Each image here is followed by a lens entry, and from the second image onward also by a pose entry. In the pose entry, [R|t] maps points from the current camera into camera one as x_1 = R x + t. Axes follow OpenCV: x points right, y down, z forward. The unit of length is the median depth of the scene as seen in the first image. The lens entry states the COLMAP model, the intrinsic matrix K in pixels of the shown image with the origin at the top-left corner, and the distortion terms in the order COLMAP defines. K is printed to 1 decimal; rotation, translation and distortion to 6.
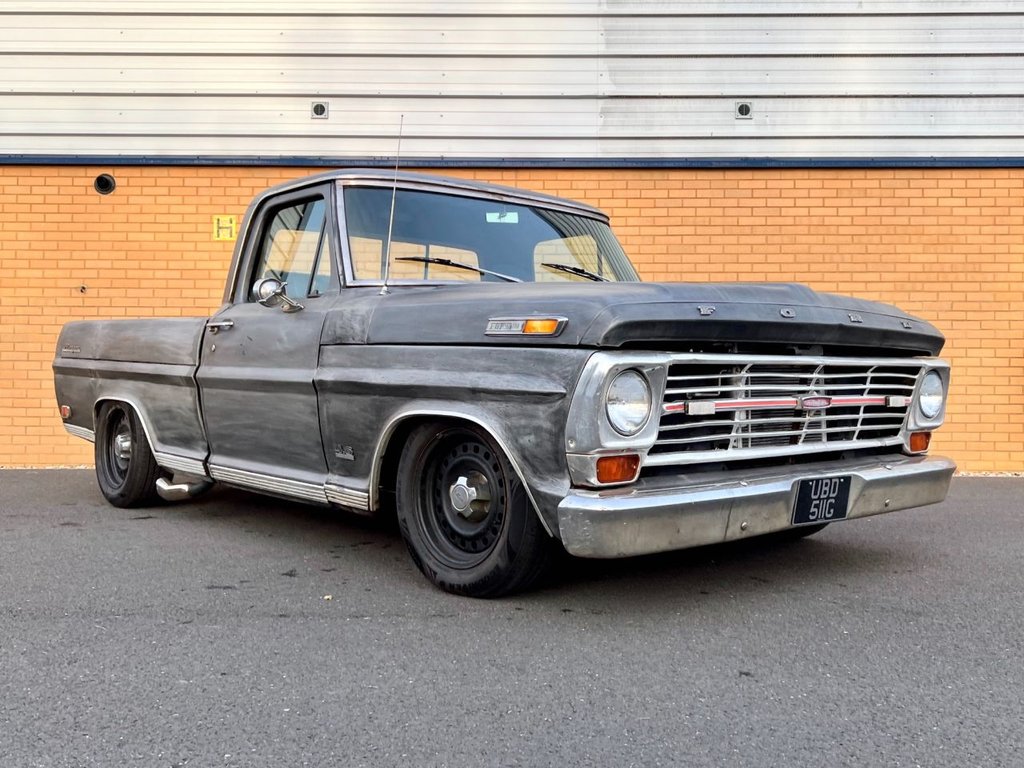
lens RADIAL K [[873.5, 0, 538.5], [0, 873.5, 385.8], [0, 0, 1]] dist [0.079540, -0.136513]
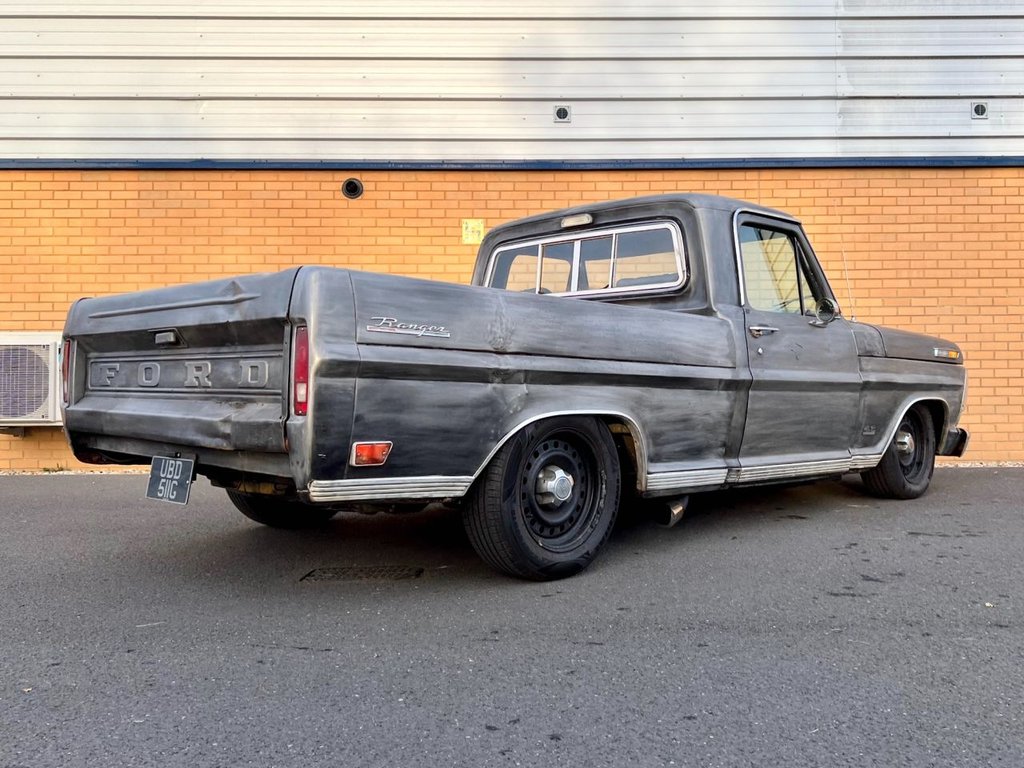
lens RADIAL K [[873.5, 0, 538.5], [0, 873.5, 385.8], [0, 0, 1]] dist [0.079540, -0.136513]
pose [[0.999583, -0.012874, 0.025861, -0.308284], [0.012925, 0.999915, -0.001823, 0.001714], [-0.025835, 0.002157, 0.999664, -0.009908]]
